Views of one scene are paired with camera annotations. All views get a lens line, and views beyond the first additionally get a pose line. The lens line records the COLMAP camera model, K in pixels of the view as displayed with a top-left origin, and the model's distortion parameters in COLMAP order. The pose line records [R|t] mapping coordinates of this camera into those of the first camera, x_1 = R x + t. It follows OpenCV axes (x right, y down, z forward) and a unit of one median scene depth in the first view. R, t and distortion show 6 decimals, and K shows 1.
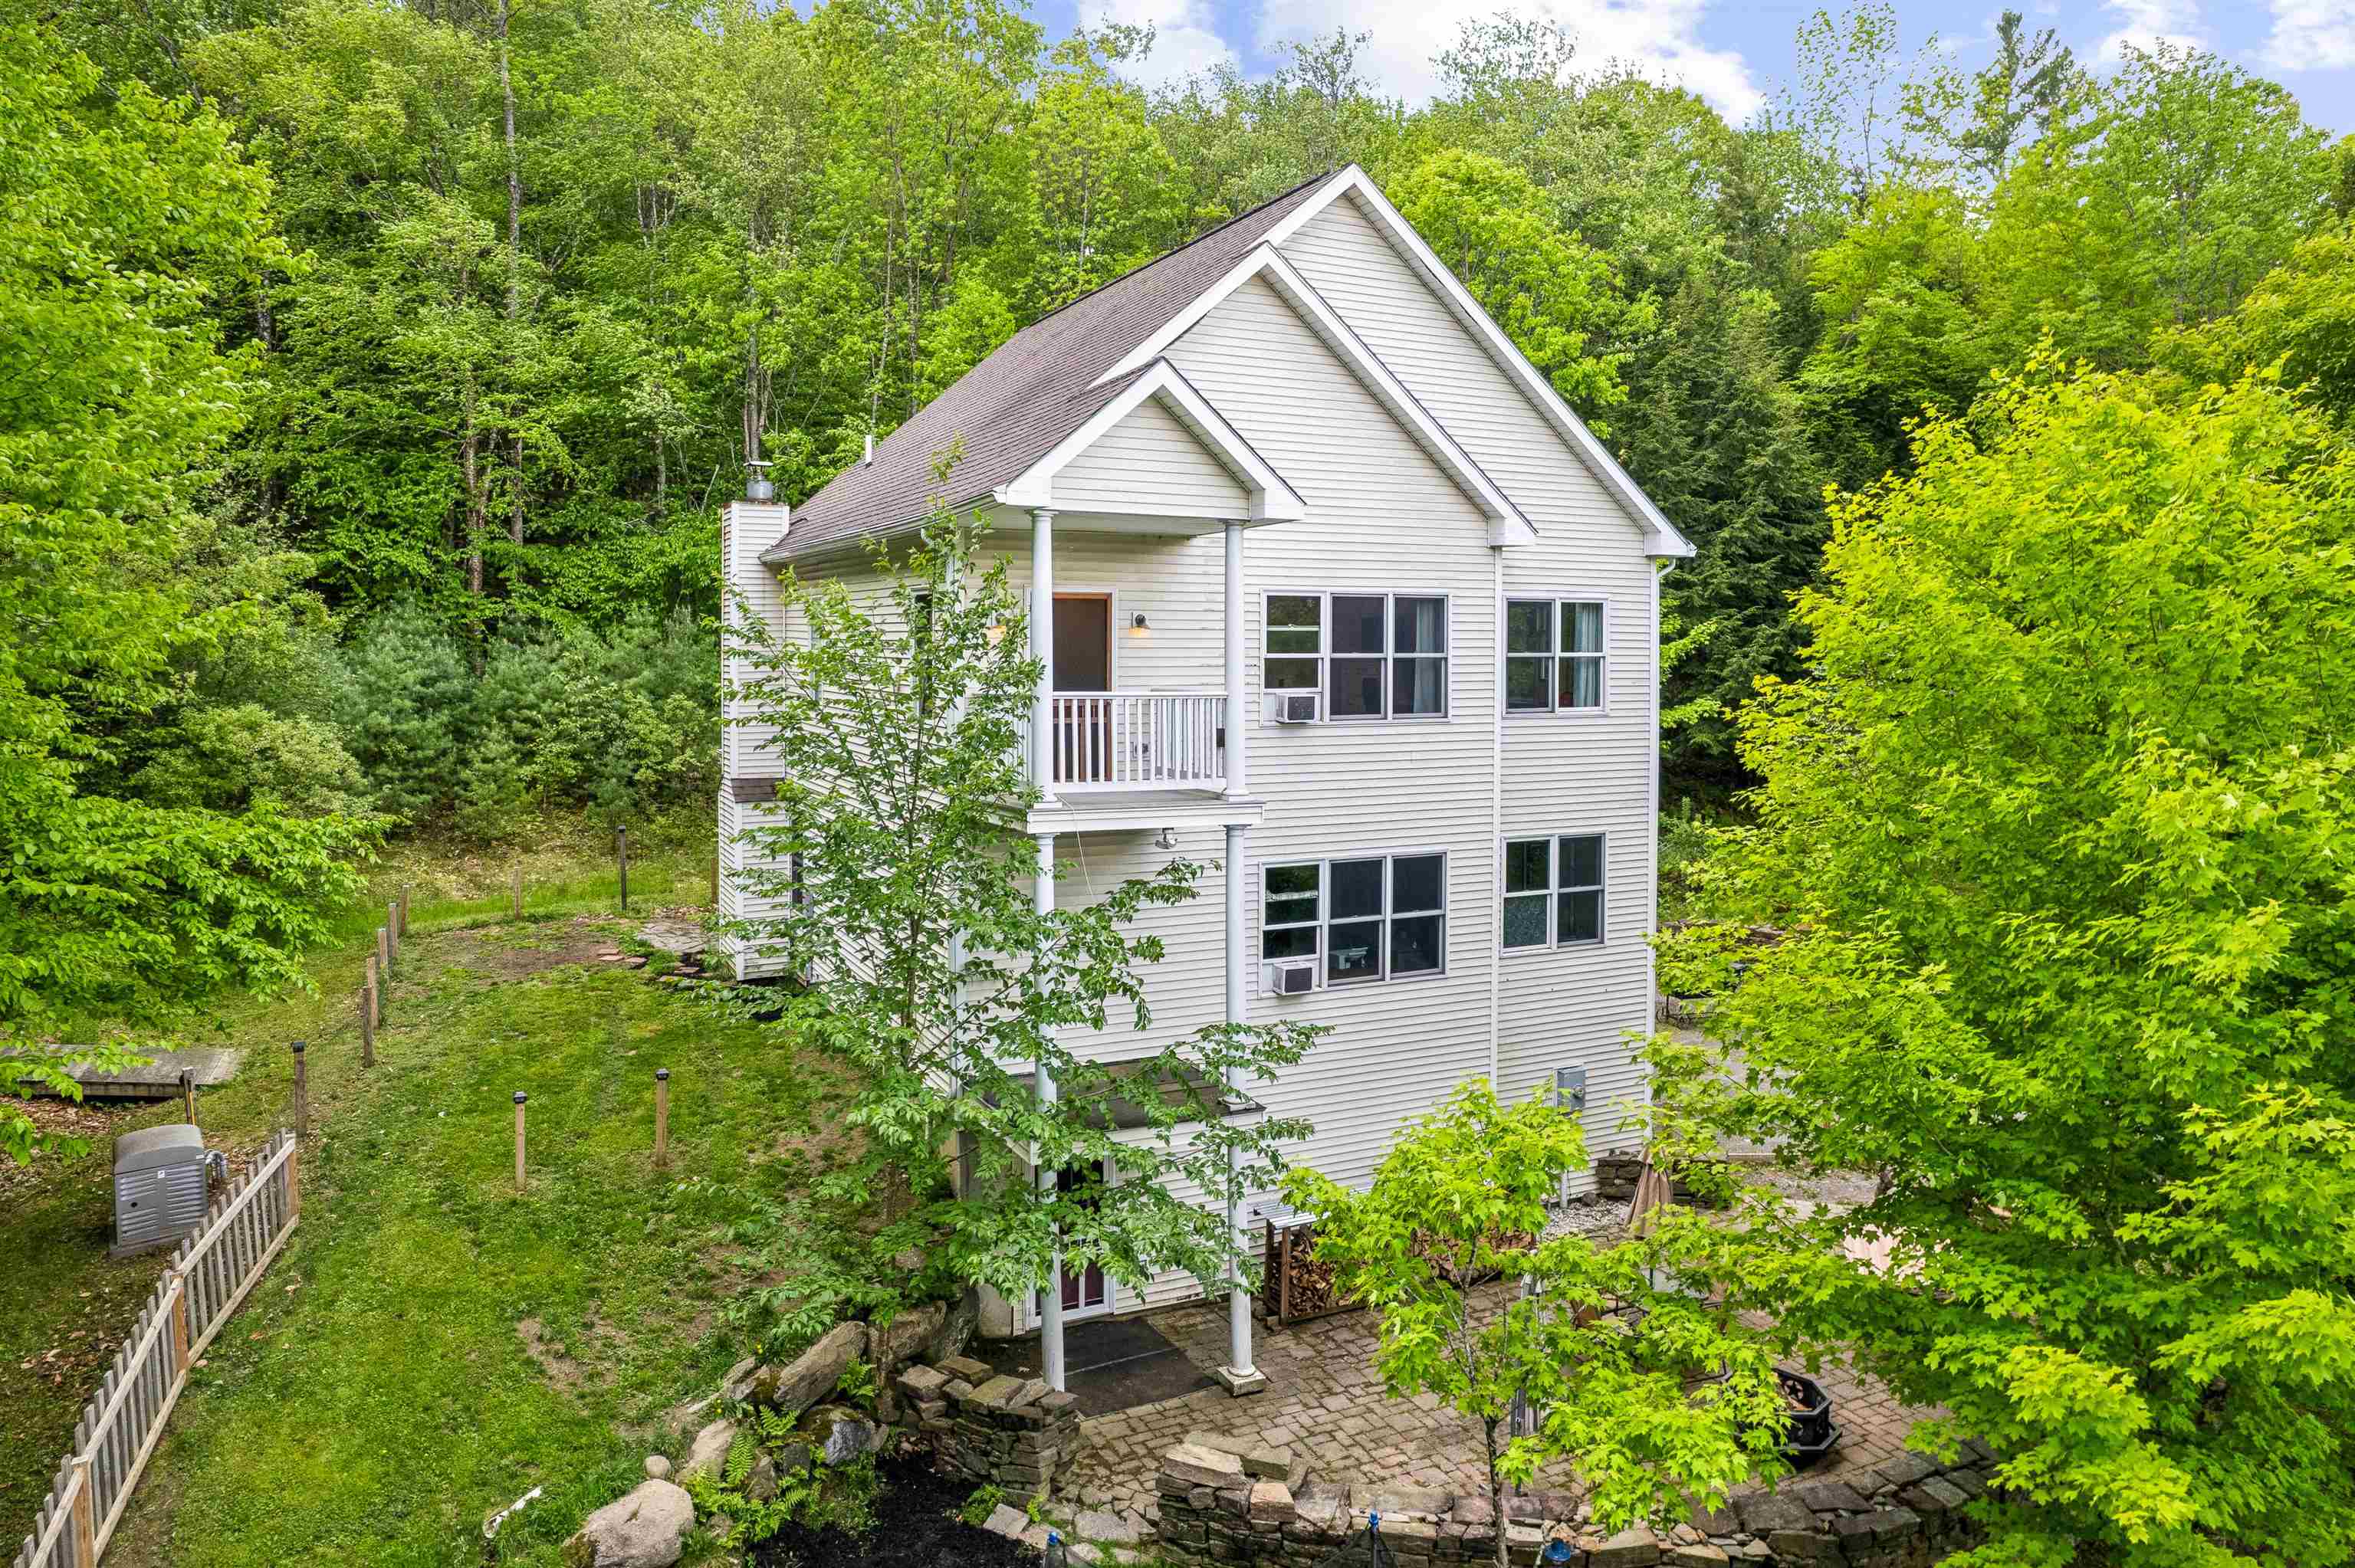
lens RADIAL K [[1548.1, 0, 1175.8], [0, 1548.1, 693.2], [0, 0, 1]] dist [-0.034873, 0.051916]
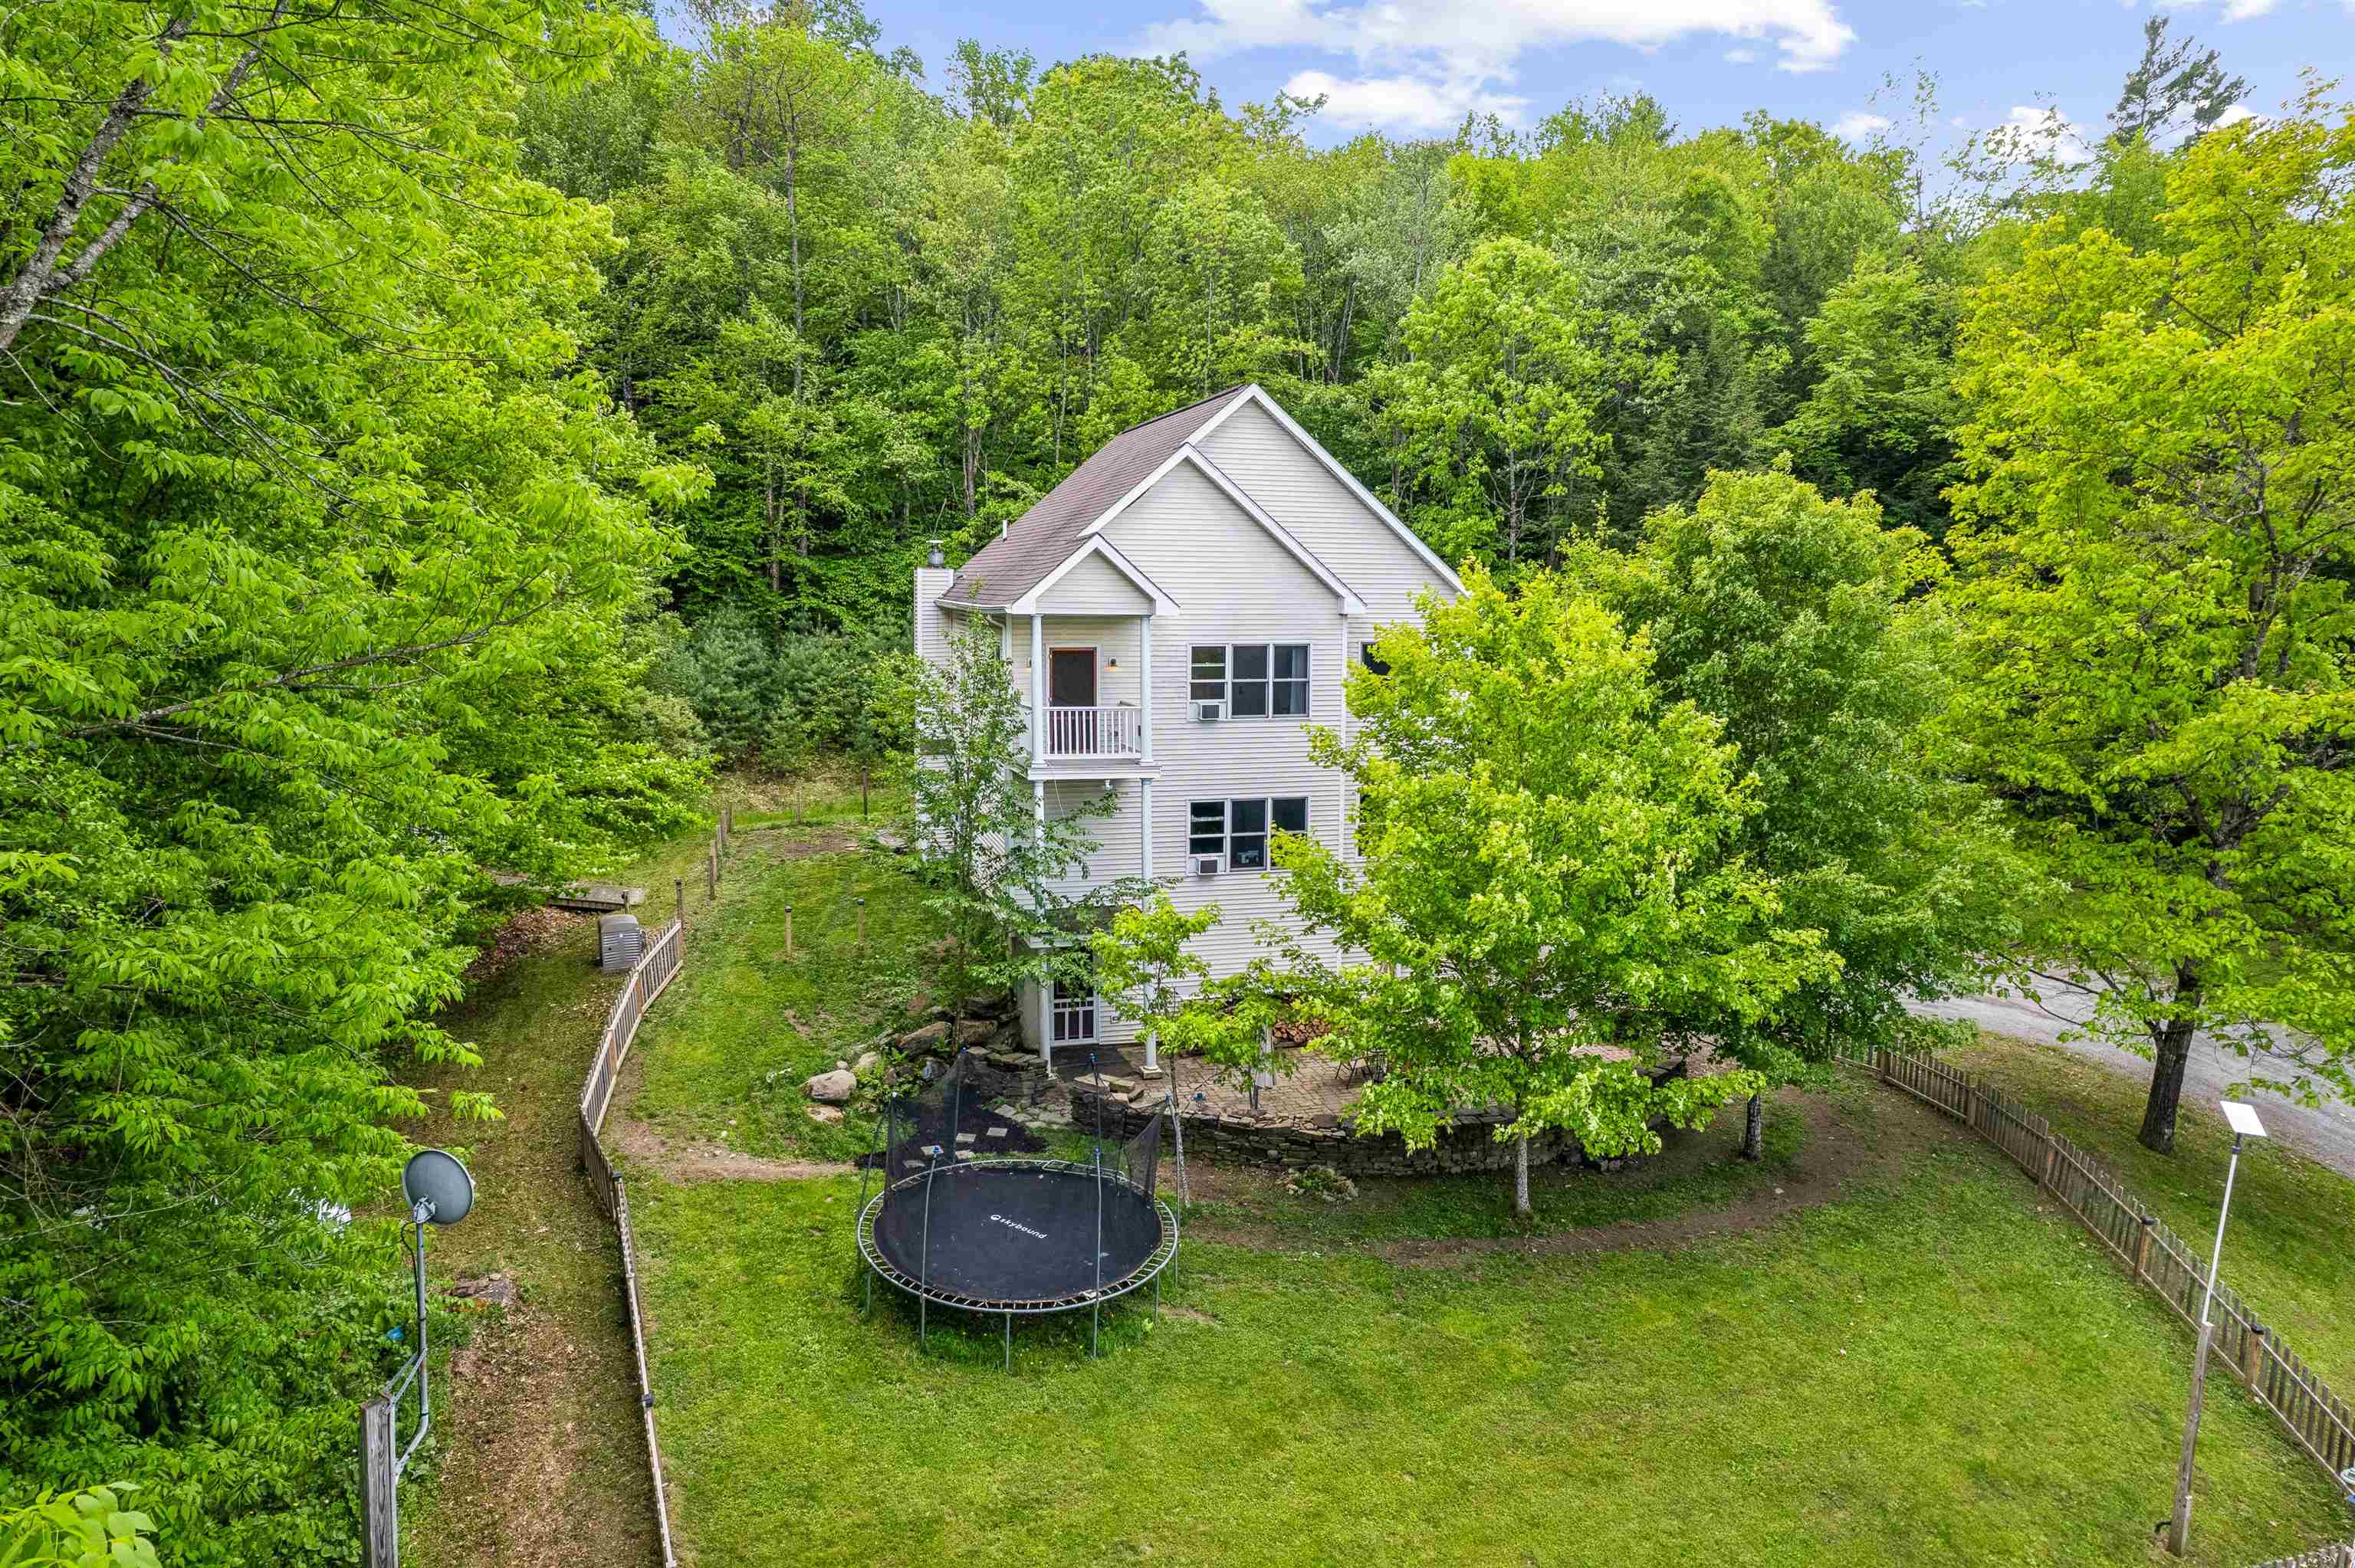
lens RADIAL K [[1507.3, 0, 1177.5], [0, 1507.3, 784.0], [0, 0, 1]] dist [-0.004586, -0.000886]
pose [[0.984397, 0.027540, -0.173793, 0.331444], [-0.010516, 0.995118, 0.098126, -0.072961], [0.175647, -0.094767, 0.979881, -0.655108]]
